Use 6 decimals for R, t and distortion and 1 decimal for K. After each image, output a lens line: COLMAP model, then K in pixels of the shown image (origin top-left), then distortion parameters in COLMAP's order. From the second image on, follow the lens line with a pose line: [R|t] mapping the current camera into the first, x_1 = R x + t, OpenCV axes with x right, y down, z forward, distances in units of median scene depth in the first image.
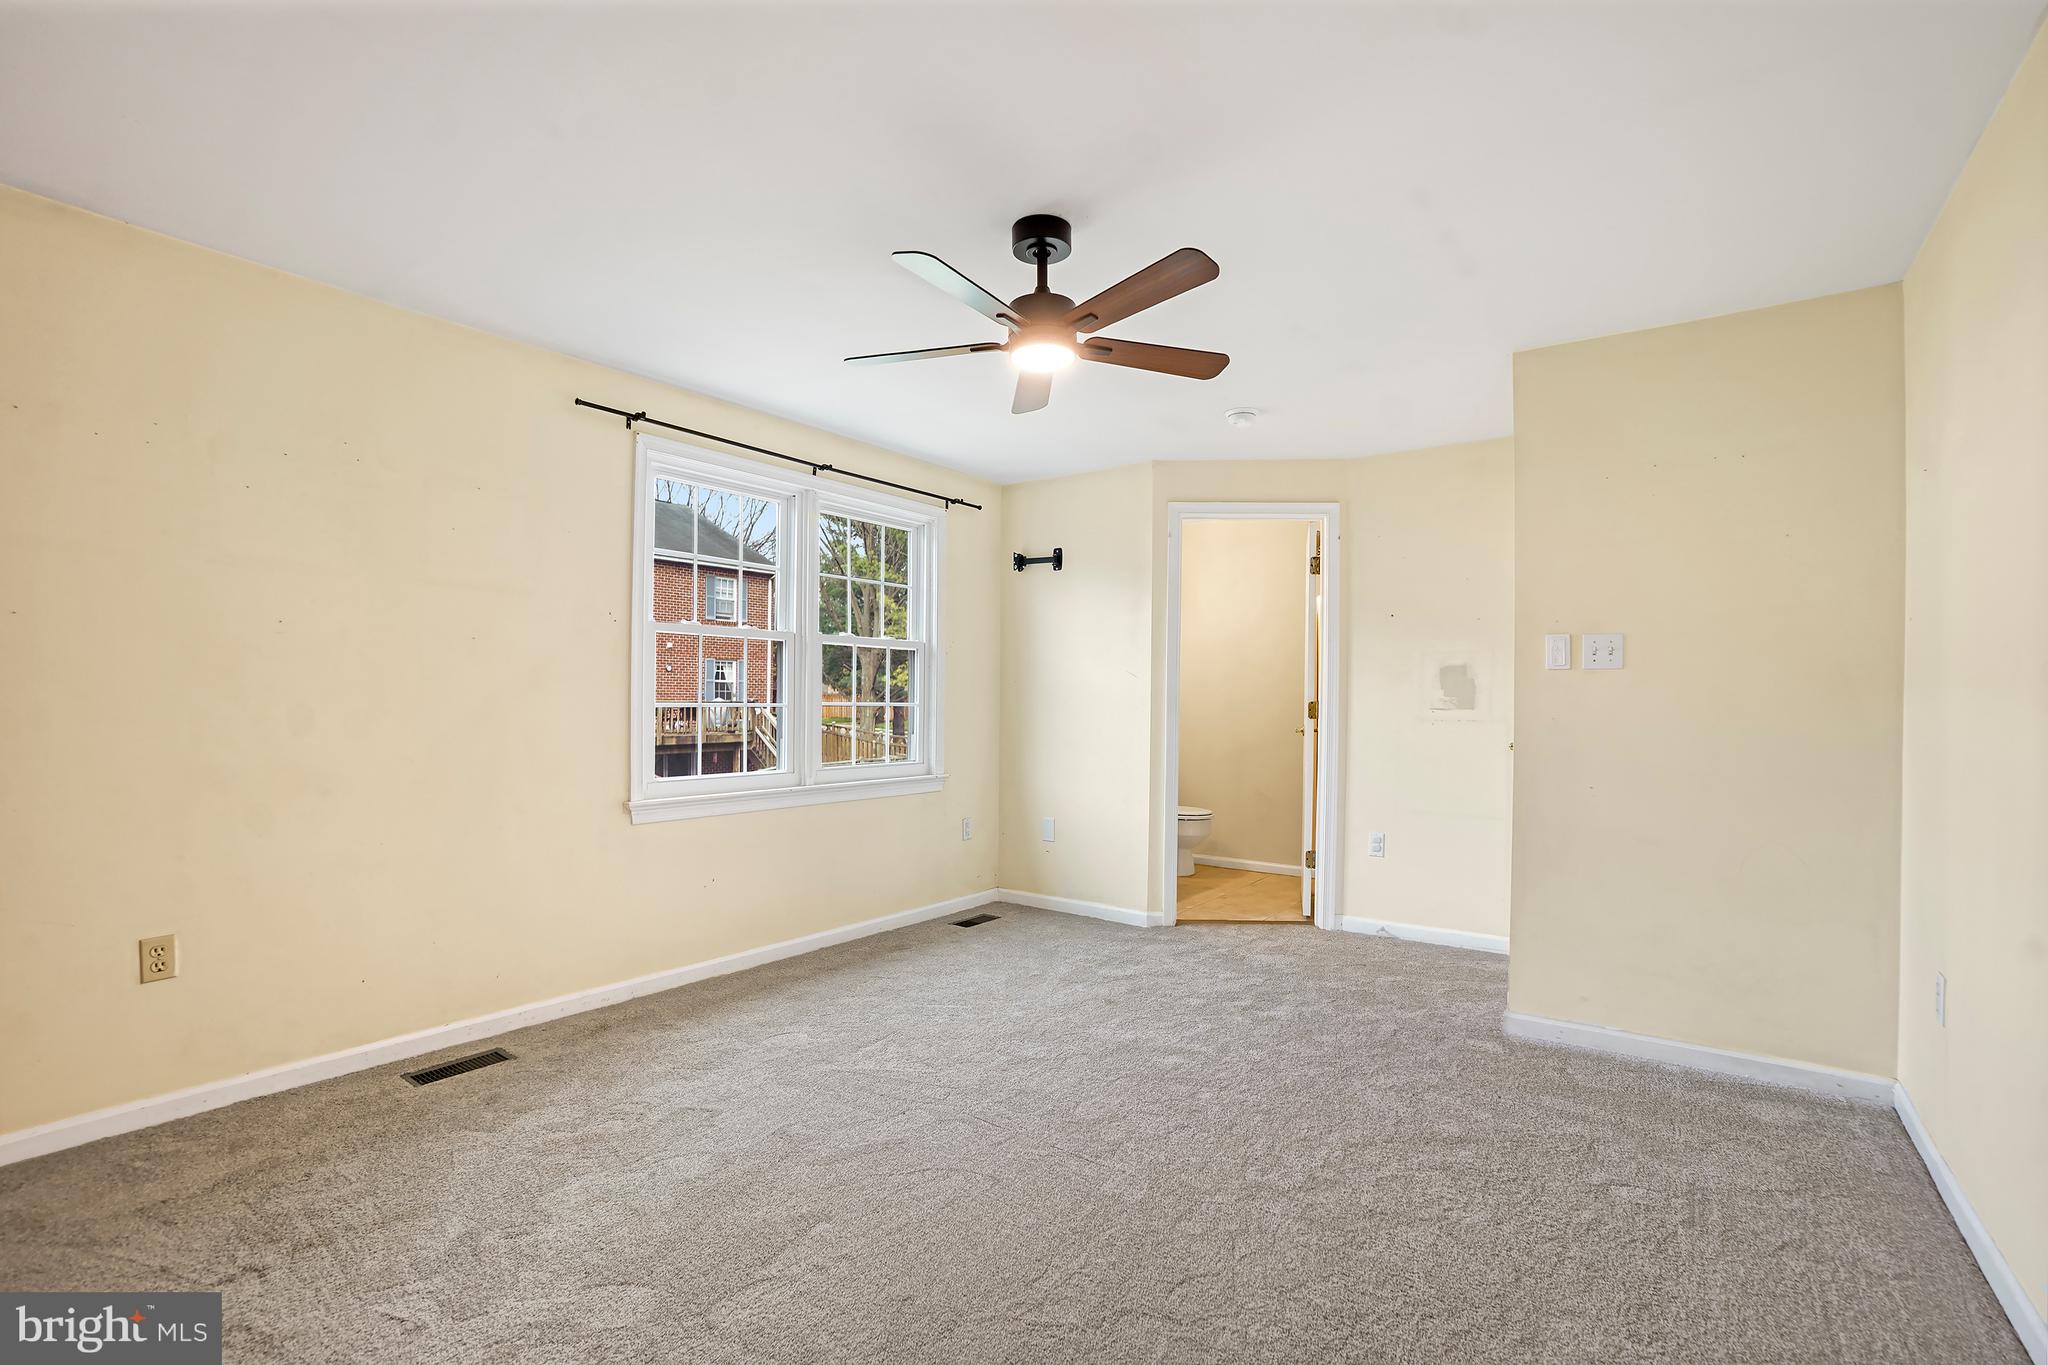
lens RADIAL K [[904.7, 0, 1014.5], [0, 904.7, 691.5], [0, 0, 1]] dist [-0.037205, 0.004468]
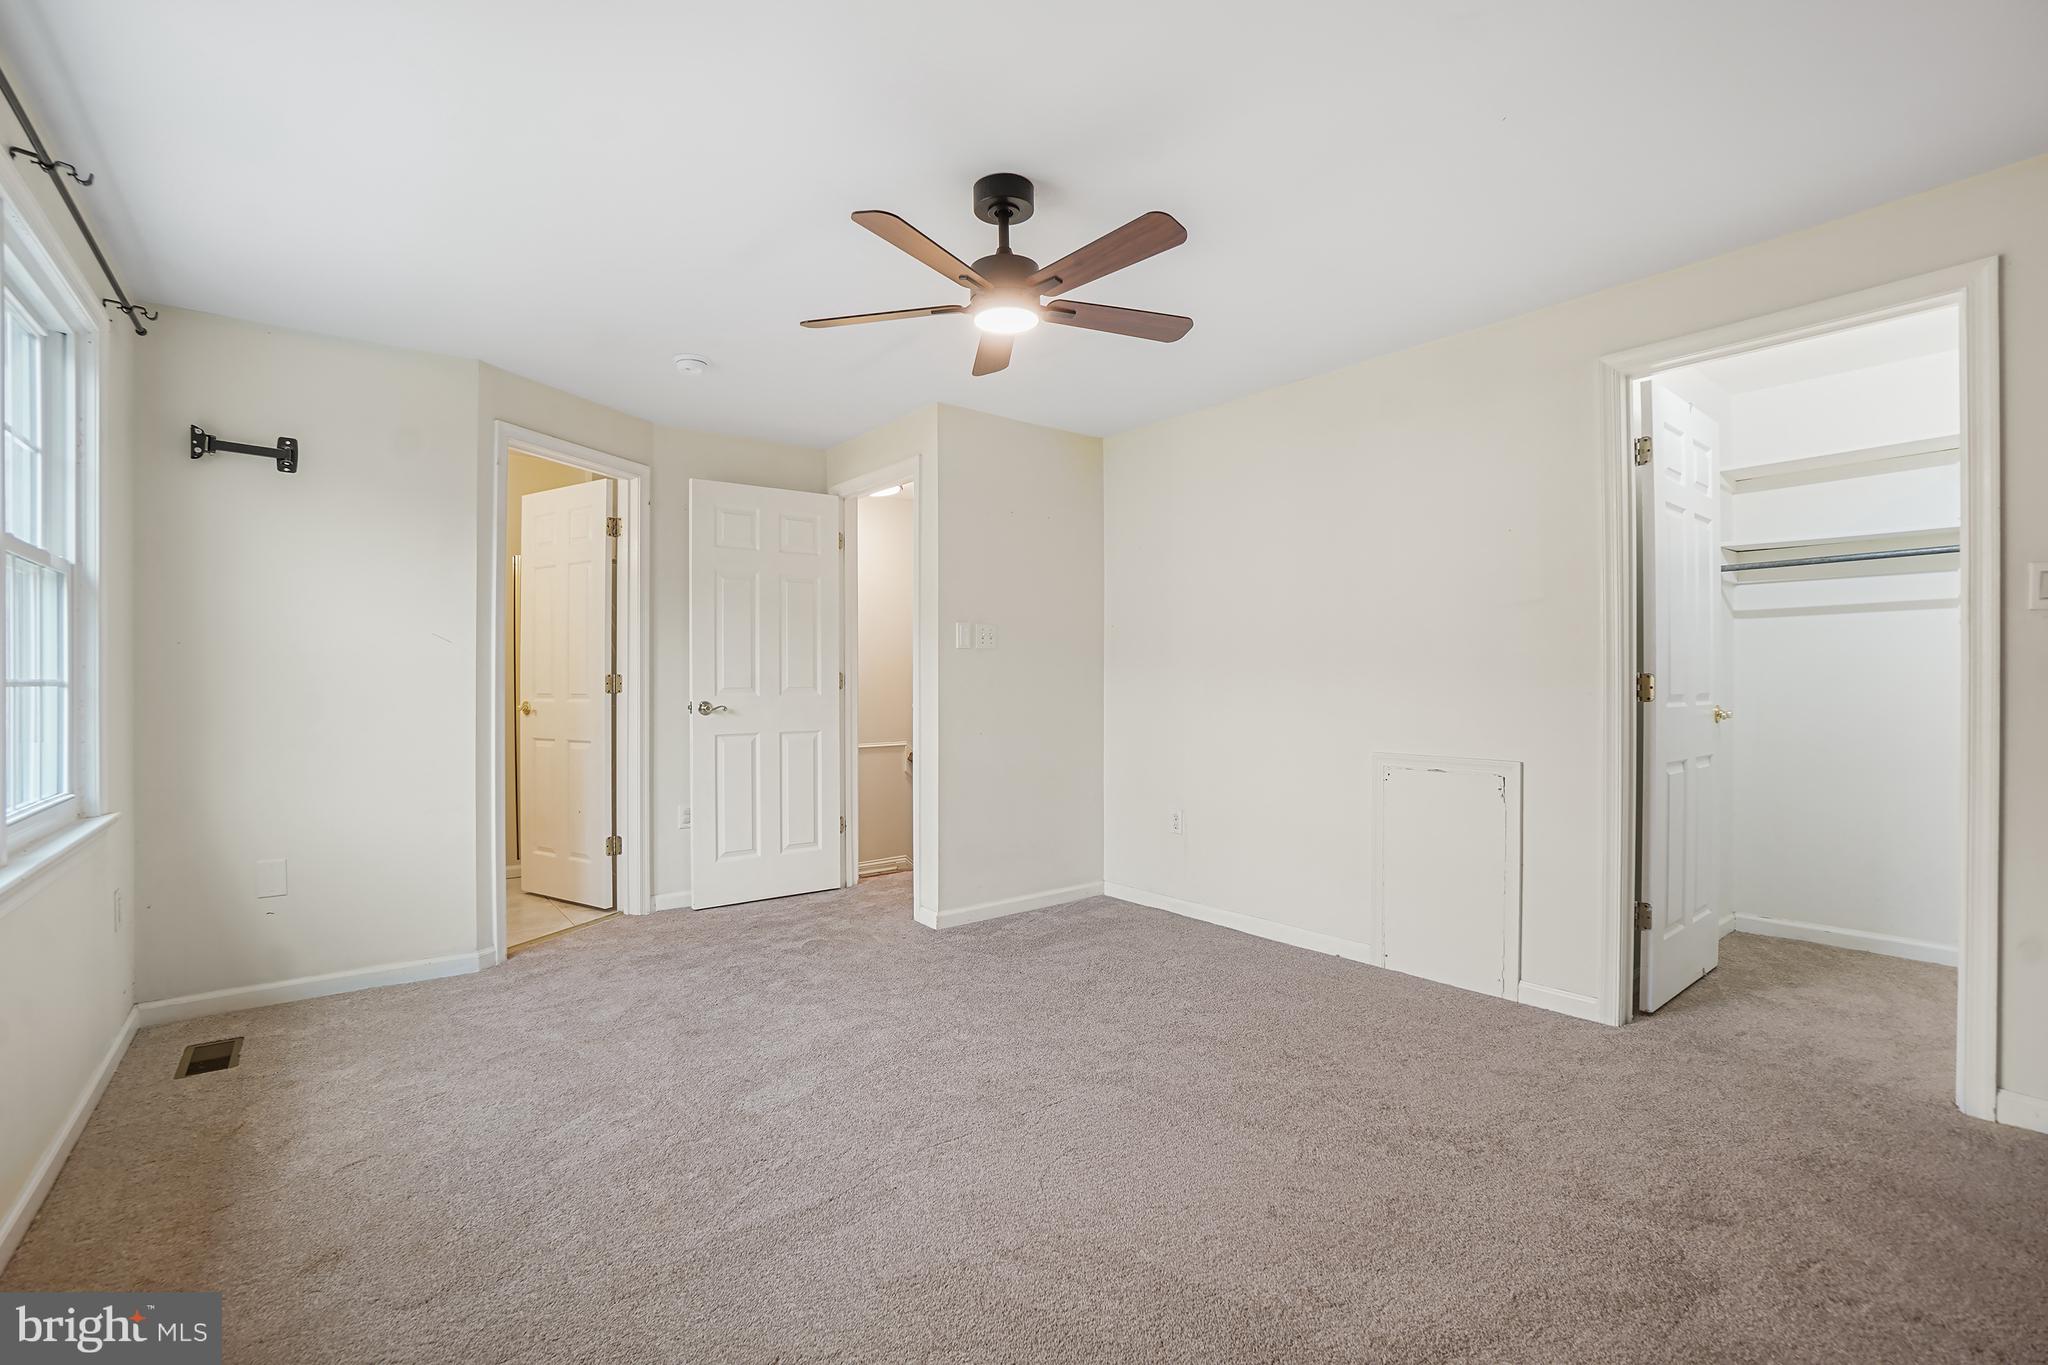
lens RADIAL K [[904.7, 0, 1019.0], [0, 904.7, 681.4], [0, 0, 1]] dist [-0.037205, 0.004468]
pose [[0.273769, -0.013780, 0.961697, -0.491046], [-0.004977, 0.999864, 0.015744, 0.002035], [-0.961783, -0.009096, 0.273663, 0.390364]]
